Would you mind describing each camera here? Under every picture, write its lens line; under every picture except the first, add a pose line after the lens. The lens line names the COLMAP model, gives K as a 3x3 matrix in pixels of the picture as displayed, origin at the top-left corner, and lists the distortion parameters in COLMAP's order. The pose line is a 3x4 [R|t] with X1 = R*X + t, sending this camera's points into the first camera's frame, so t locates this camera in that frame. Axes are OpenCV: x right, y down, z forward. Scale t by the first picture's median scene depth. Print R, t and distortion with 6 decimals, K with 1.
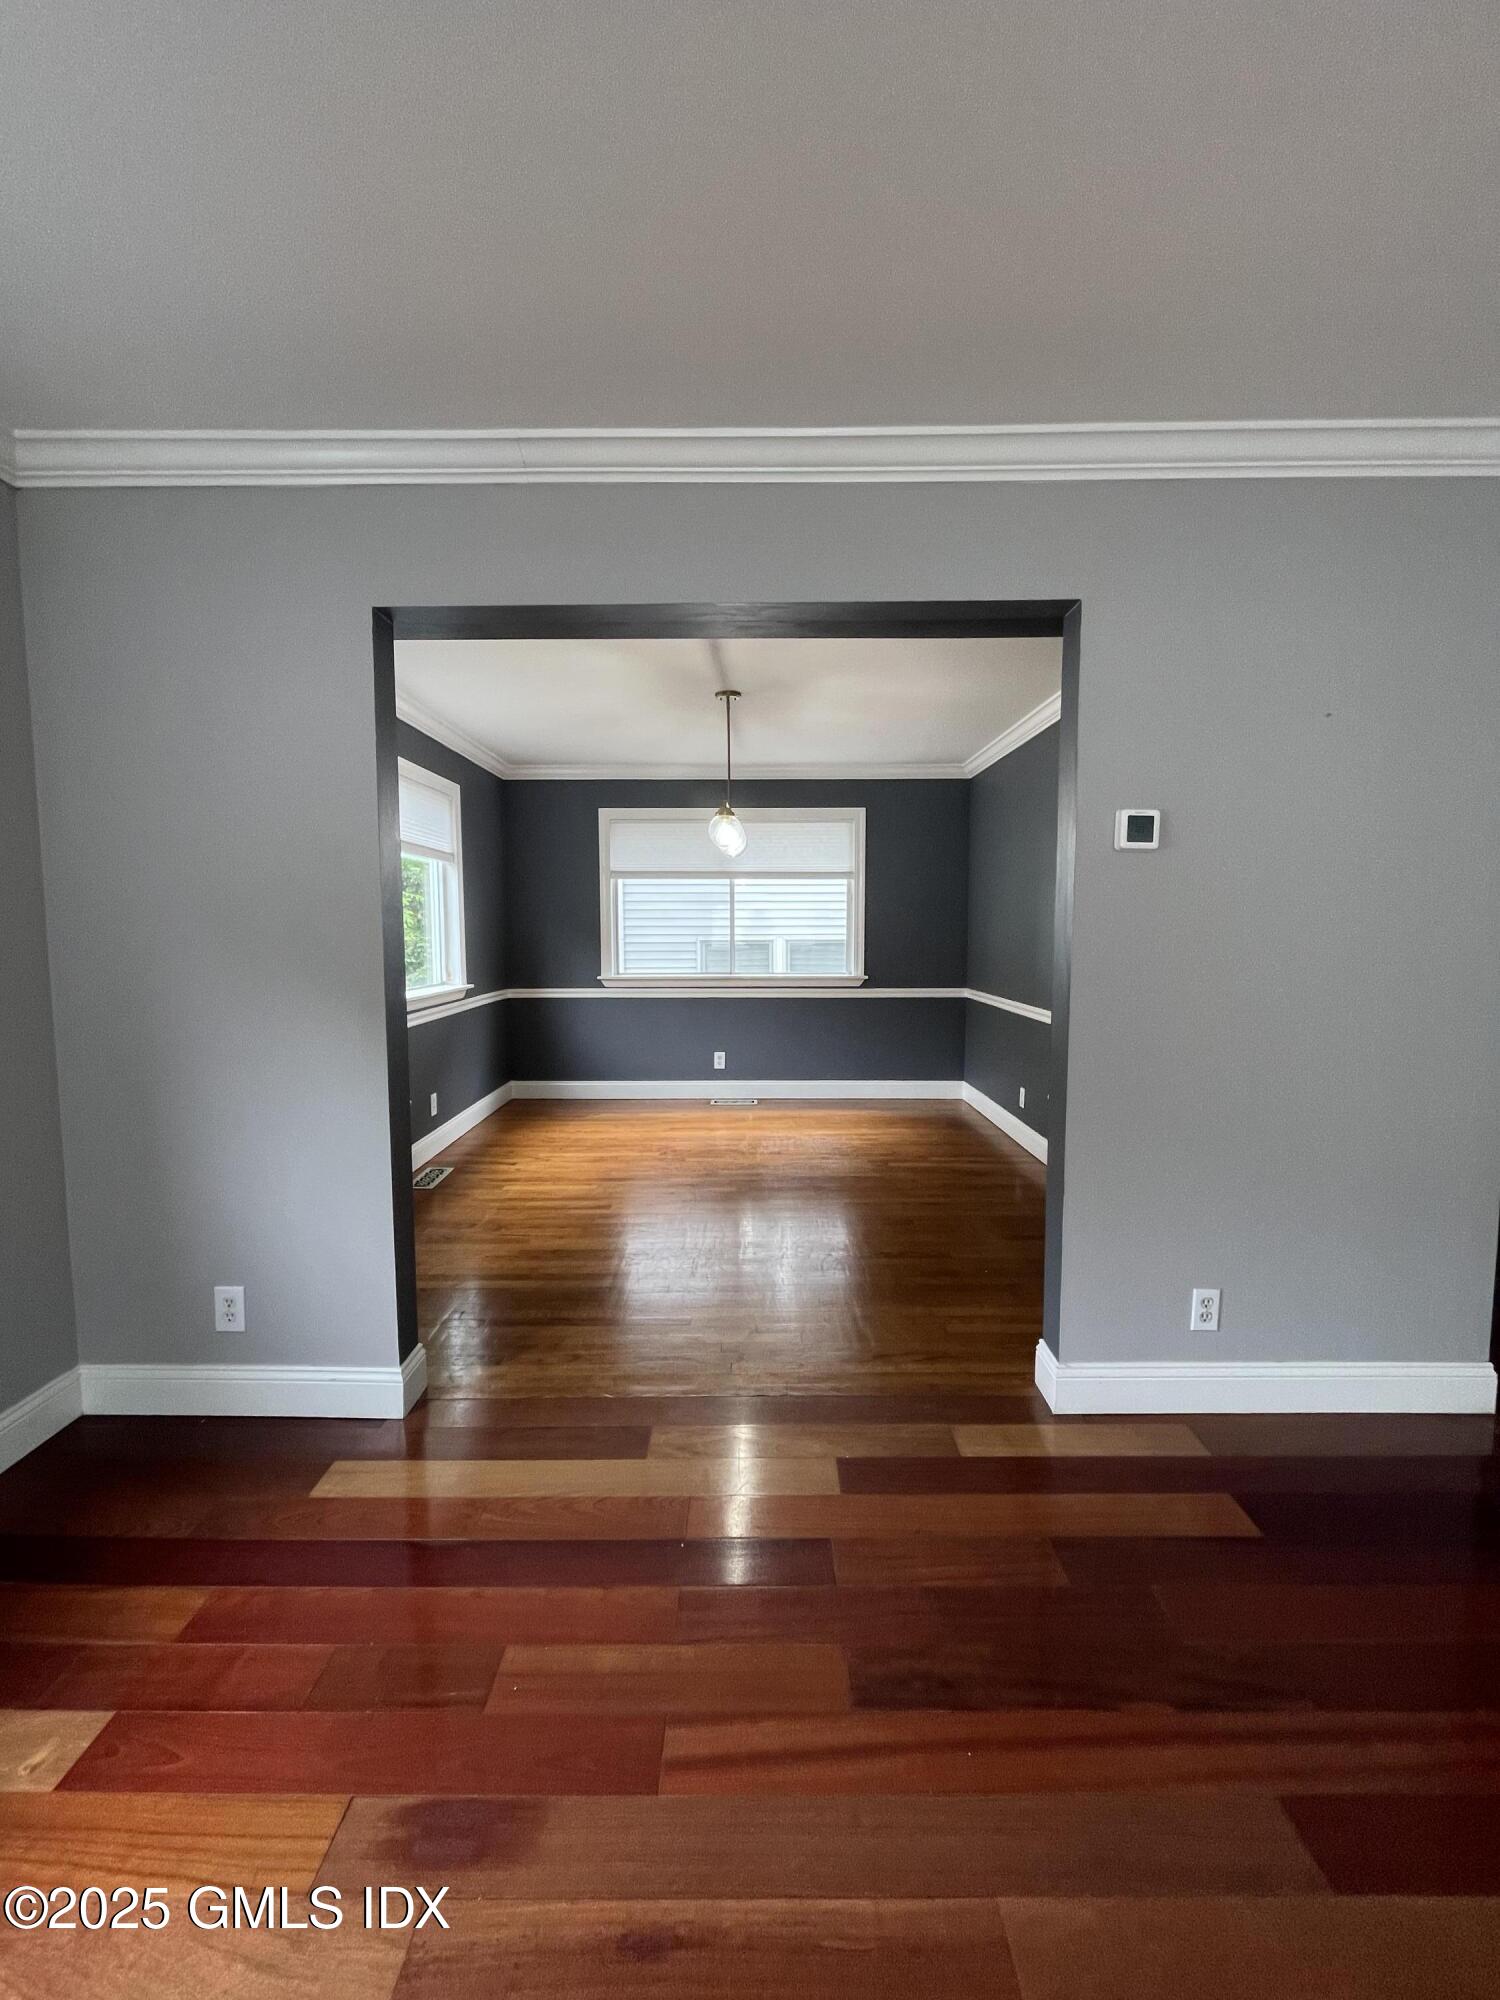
lens RADIAL K [[805.1, 0, 750.0], [0, 805.1, 1000.0], [0, 0, 1]] dist [-0.000828, -0.002174]
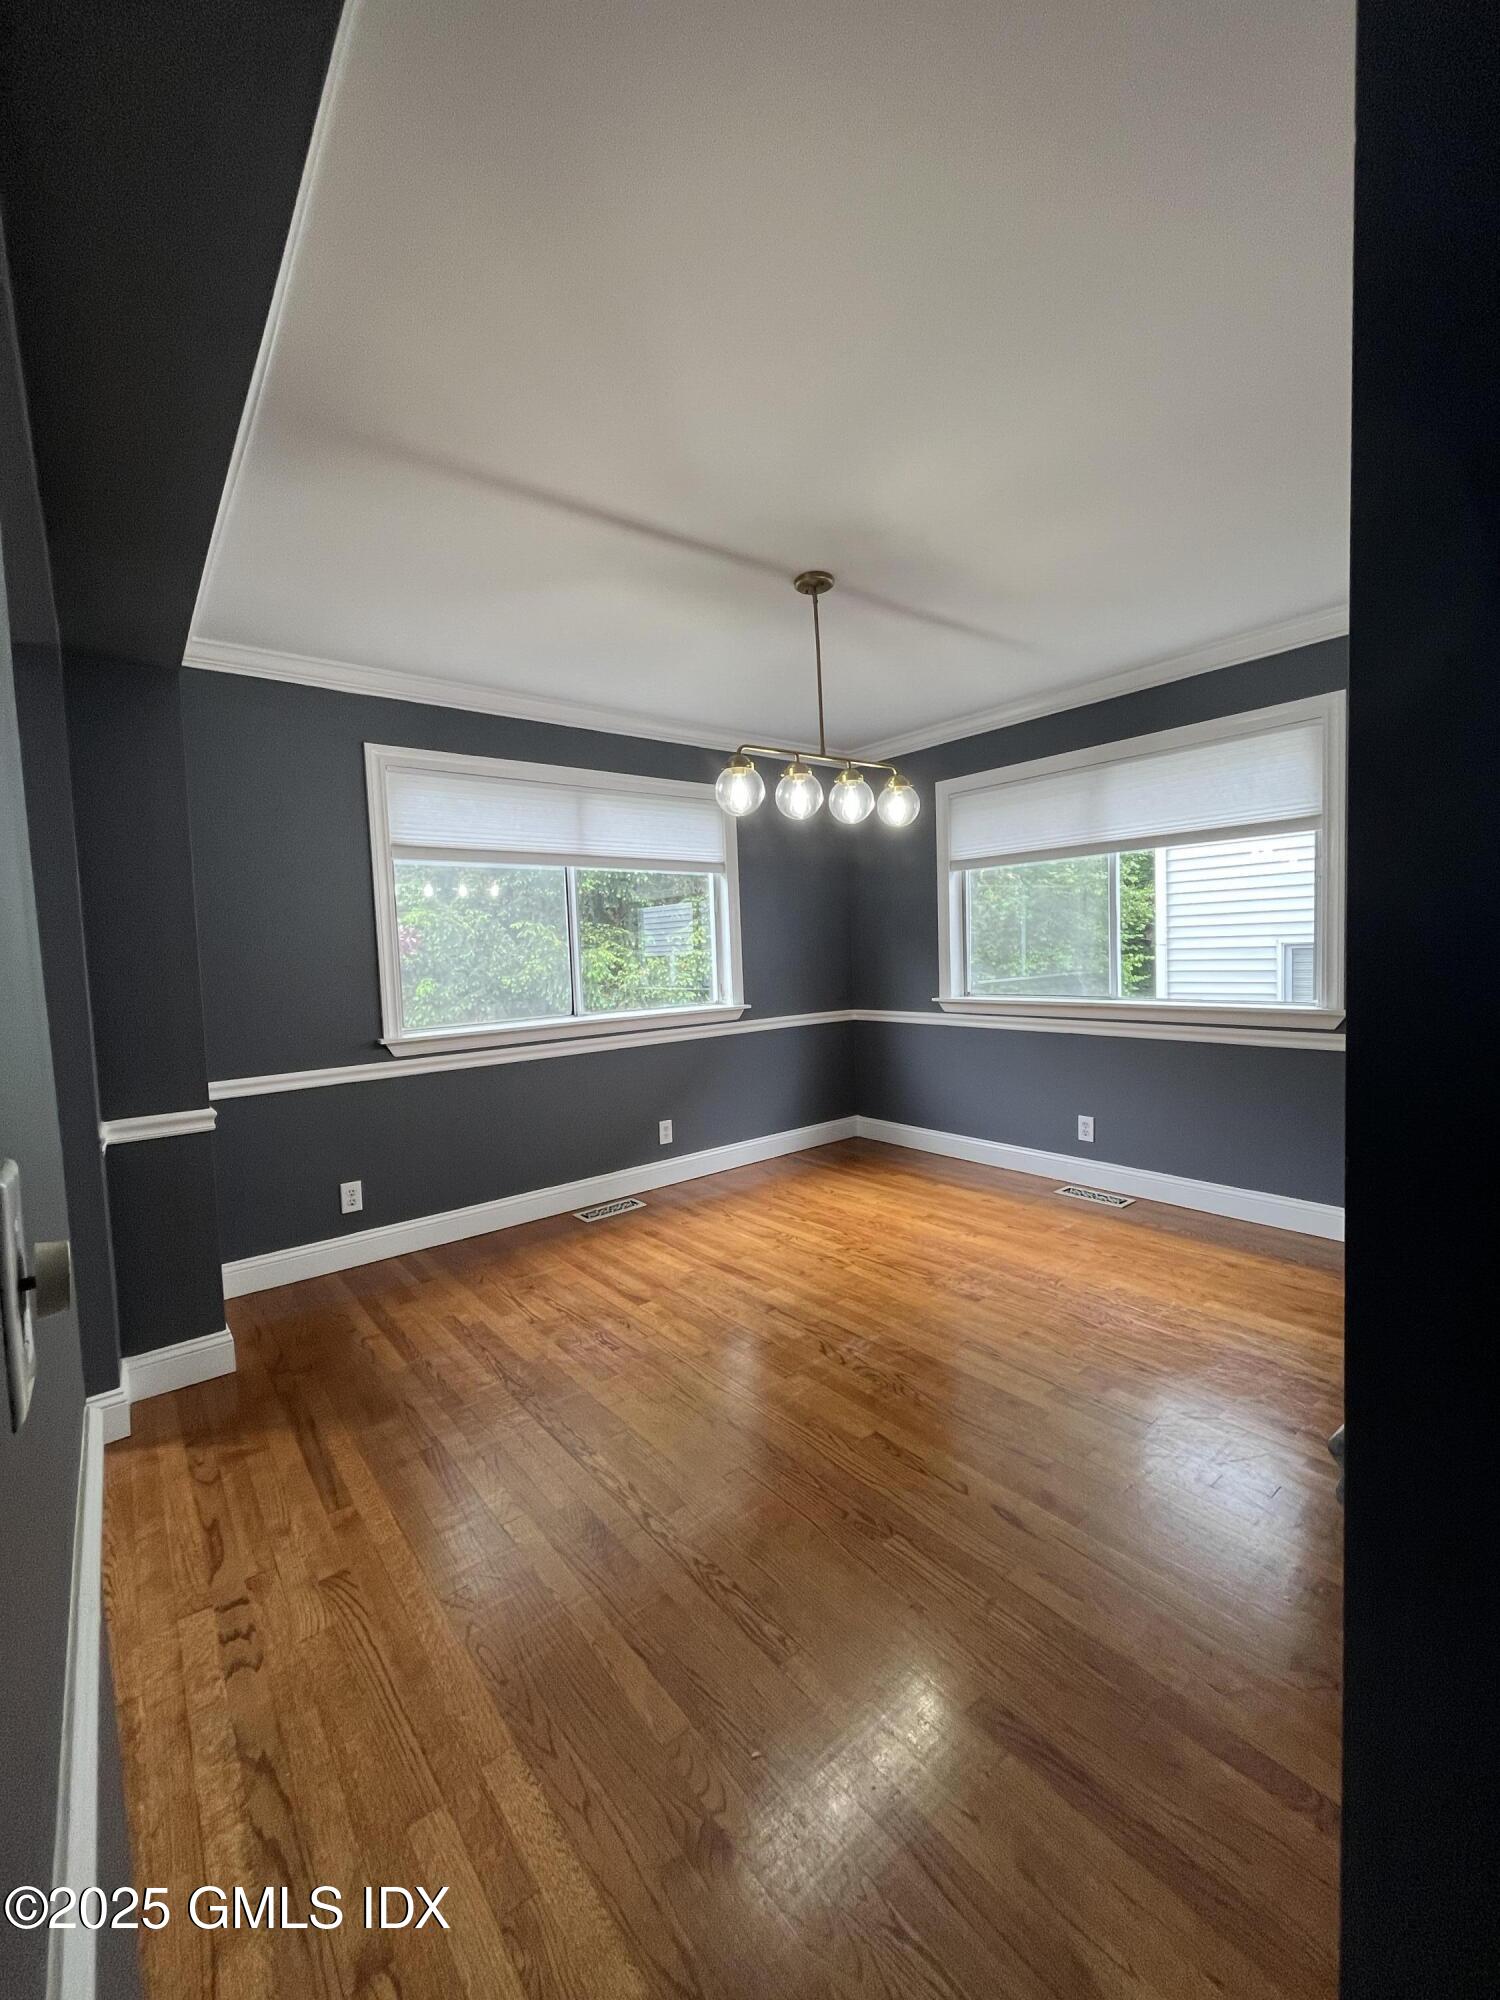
lens RADIAL K [[805.1, 0, 750.0], [0, 805.1, 1000.0], [0, 0, 1]] dist [-0.000828, -0.002174]
pose [[0.631688, 0.029248, -0.774670, 0.360738], [-0.034380, 0.999362, 0.009697, -0.033956], [0.774460, 0.020508, 0.632291, 0.436060]]
